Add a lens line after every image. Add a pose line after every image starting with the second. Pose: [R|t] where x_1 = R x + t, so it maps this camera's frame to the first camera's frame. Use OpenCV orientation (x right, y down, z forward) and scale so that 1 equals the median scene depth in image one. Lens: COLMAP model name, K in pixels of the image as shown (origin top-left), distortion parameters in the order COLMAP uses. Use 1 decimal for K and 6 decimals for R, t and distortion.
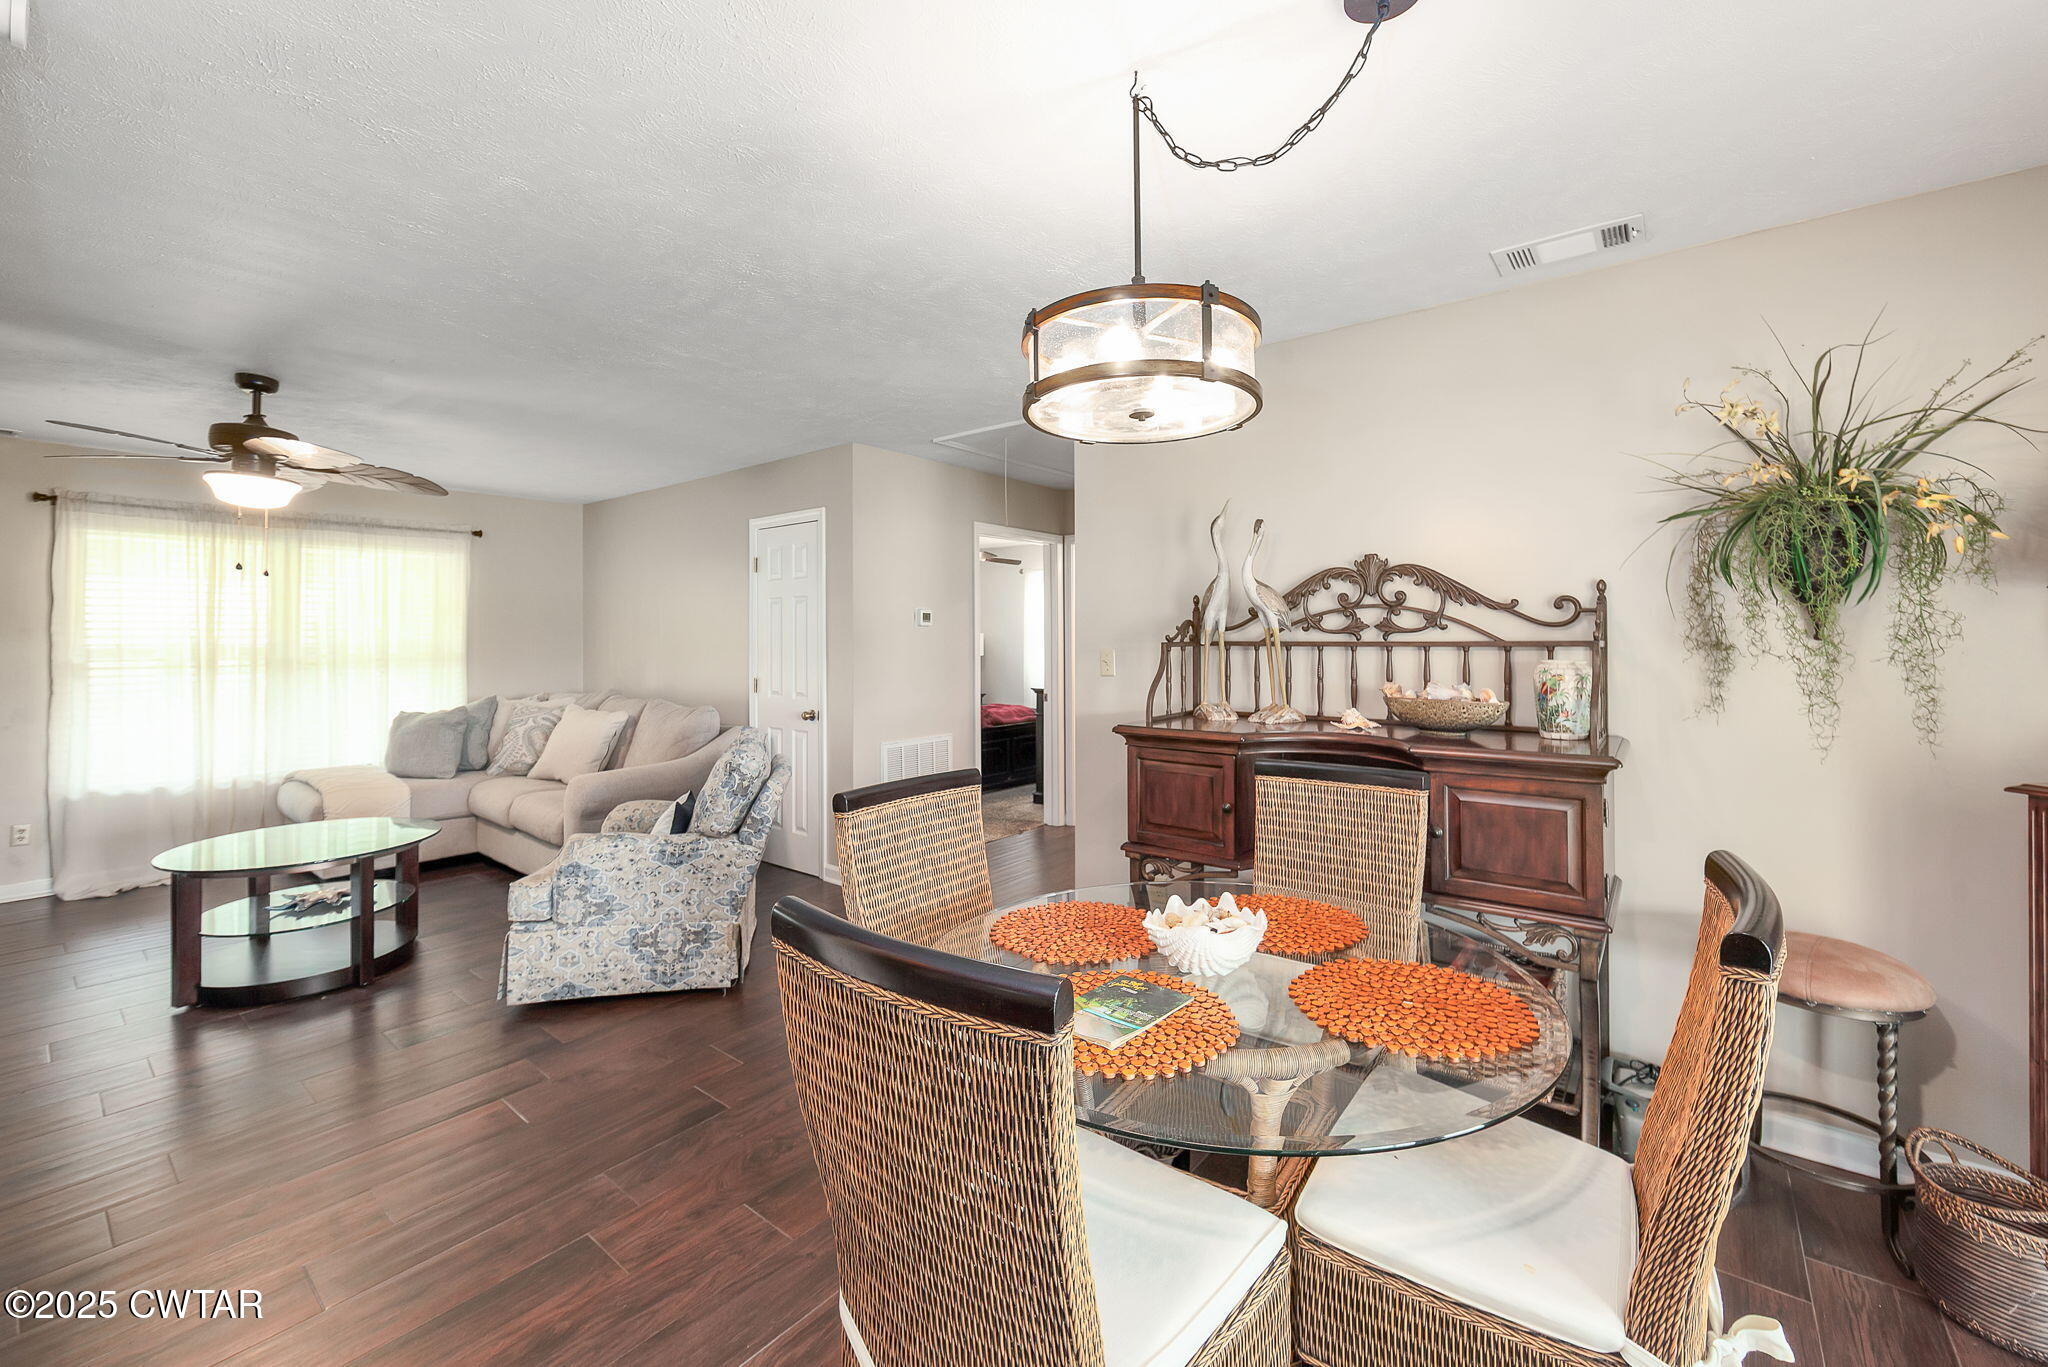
lens RADIAL K [[824.7, 0, 1045.9], [0, 824.7, 631.0], [0, 0, 1]] dist [-0.004373, -0.000469]
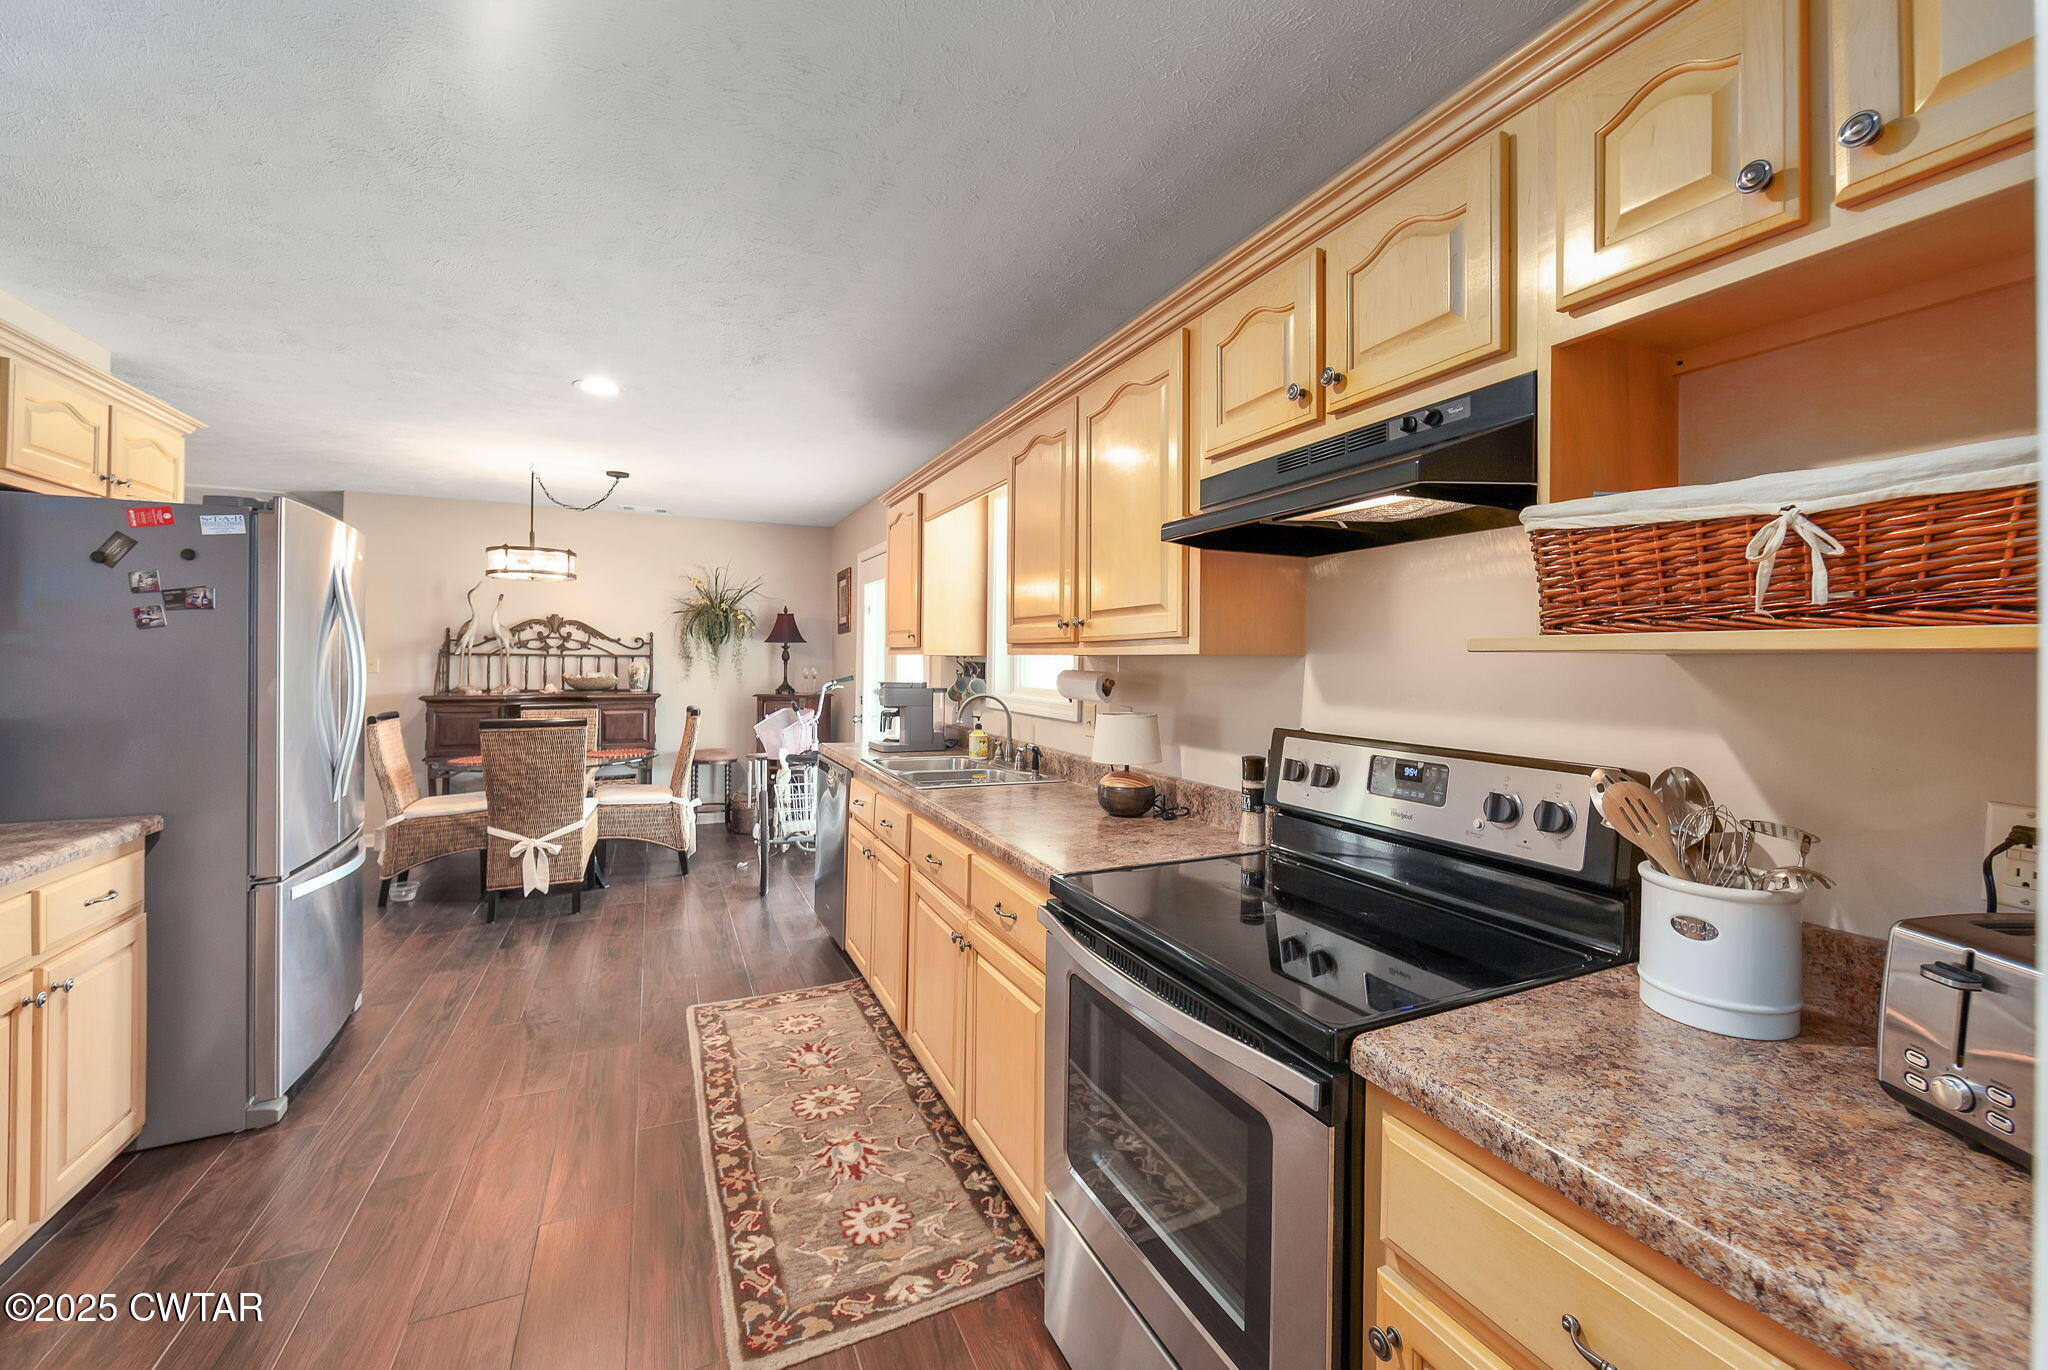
lens RADIAL K [[824.7, 0, 1041.5], [0, 824.7, 652.5], [0, 0, 1]] dist [-0.004373, -0.000469]
pose [[0.449995, 0.017419, 0.892861, -0.997994], [-0.020411, 0.999749, -0.009217, 0.002543], [-0.892798, -0.014076, 0.450237, -1.166402]]
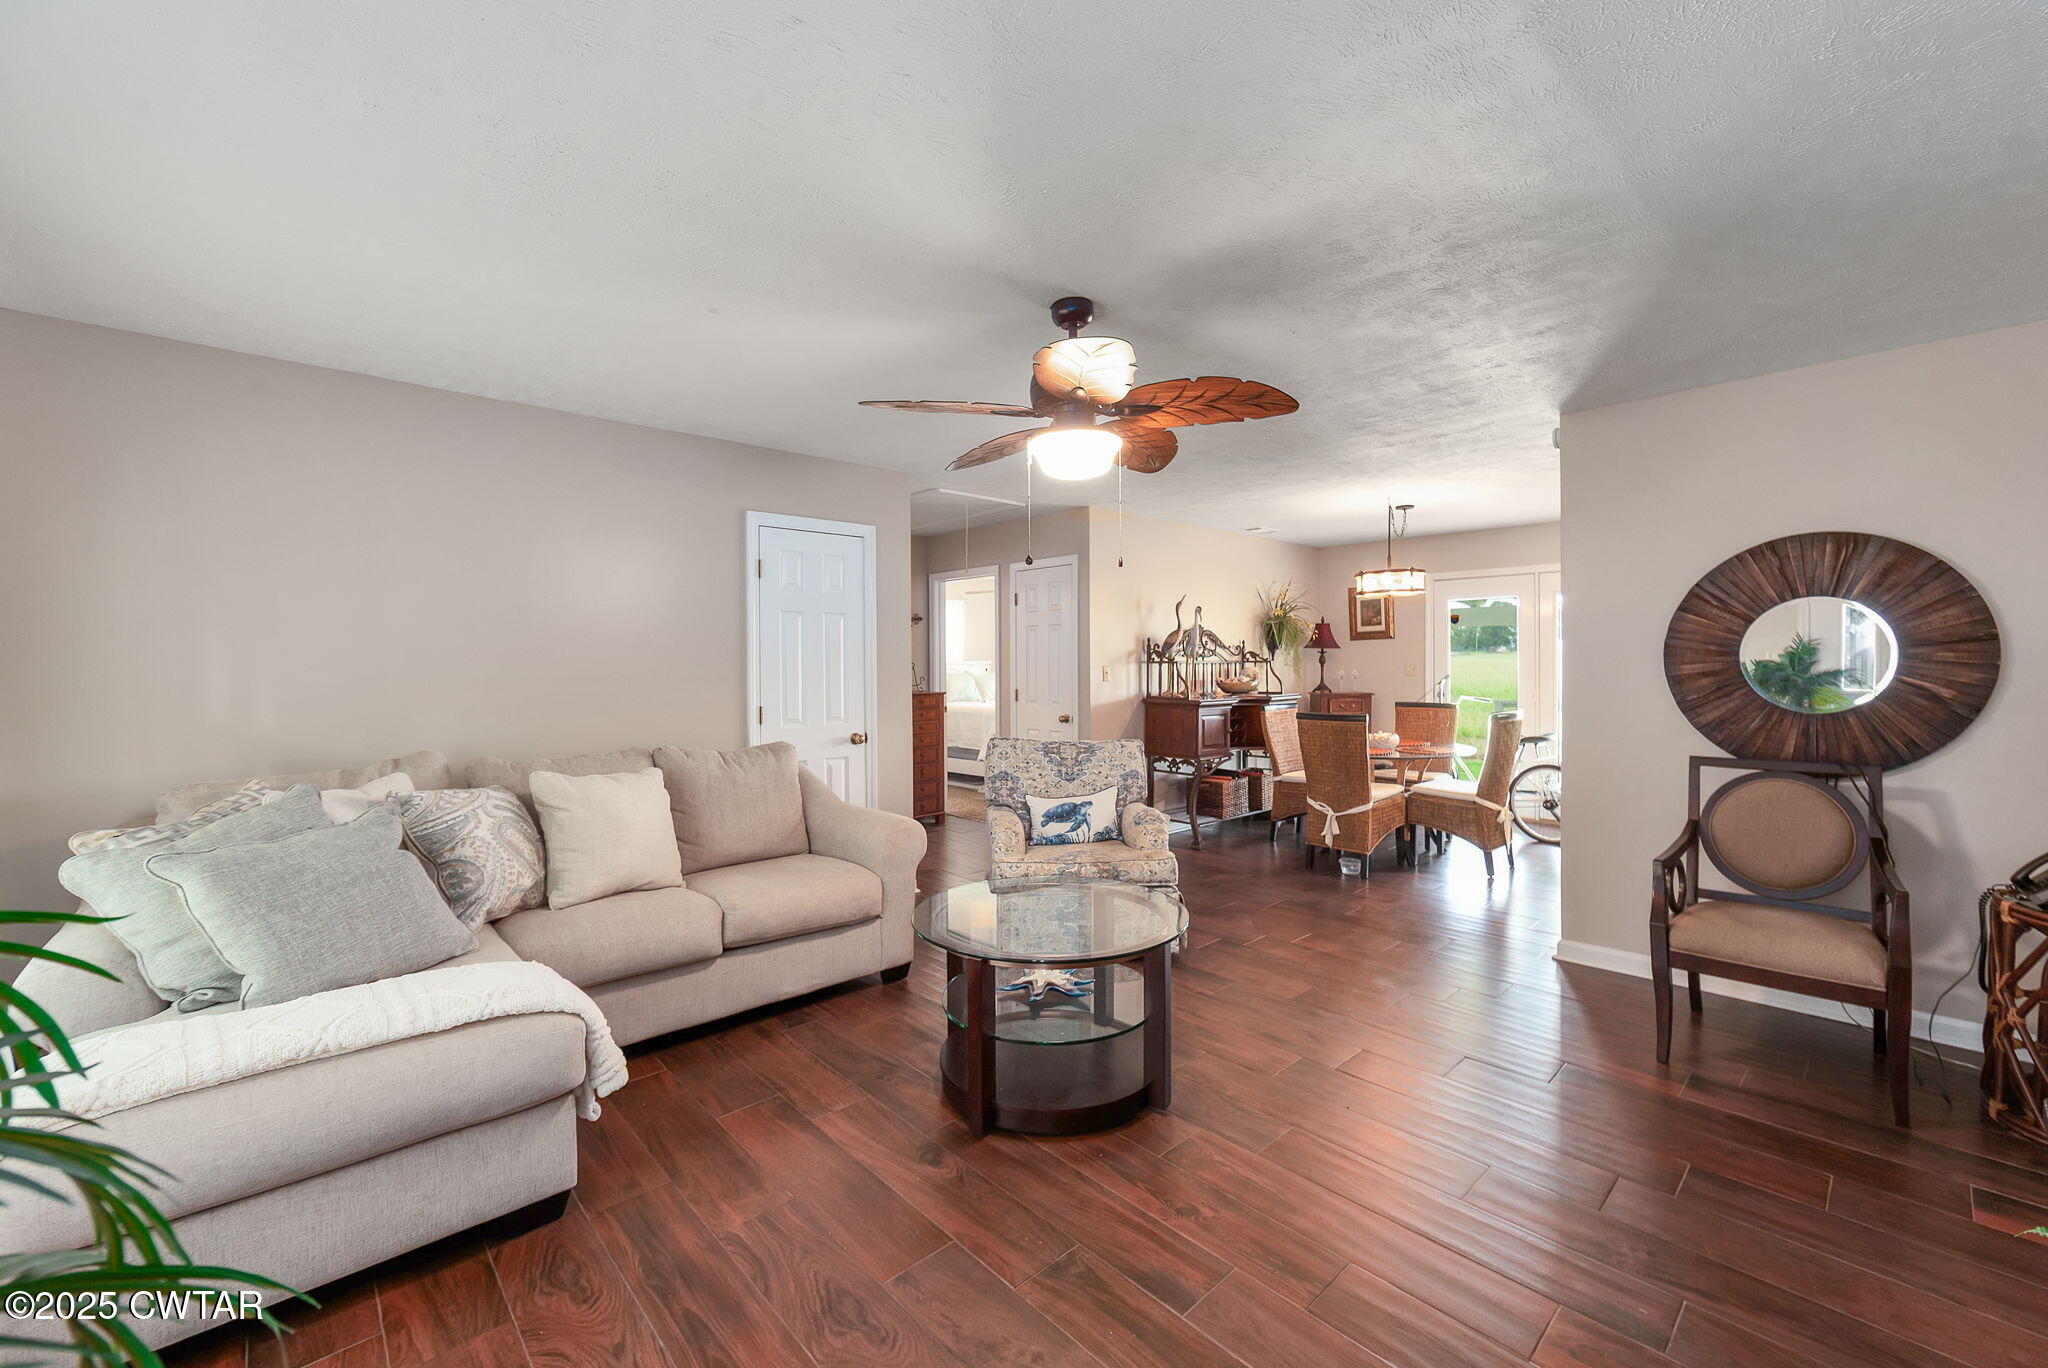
lens RADIAL K [[824.7, 0, 1040.8], [0, 824.7, 680.6], [0, 0, 1]] dist [-0.004373, -0.000469]
pose [[0.153159, -0.017620, 0.988044, -2.080154], [-0.004233, 0.999820, 0.018486, 0.026950], [-0.988193, -0.007013, 0.153057, 1.111778]]
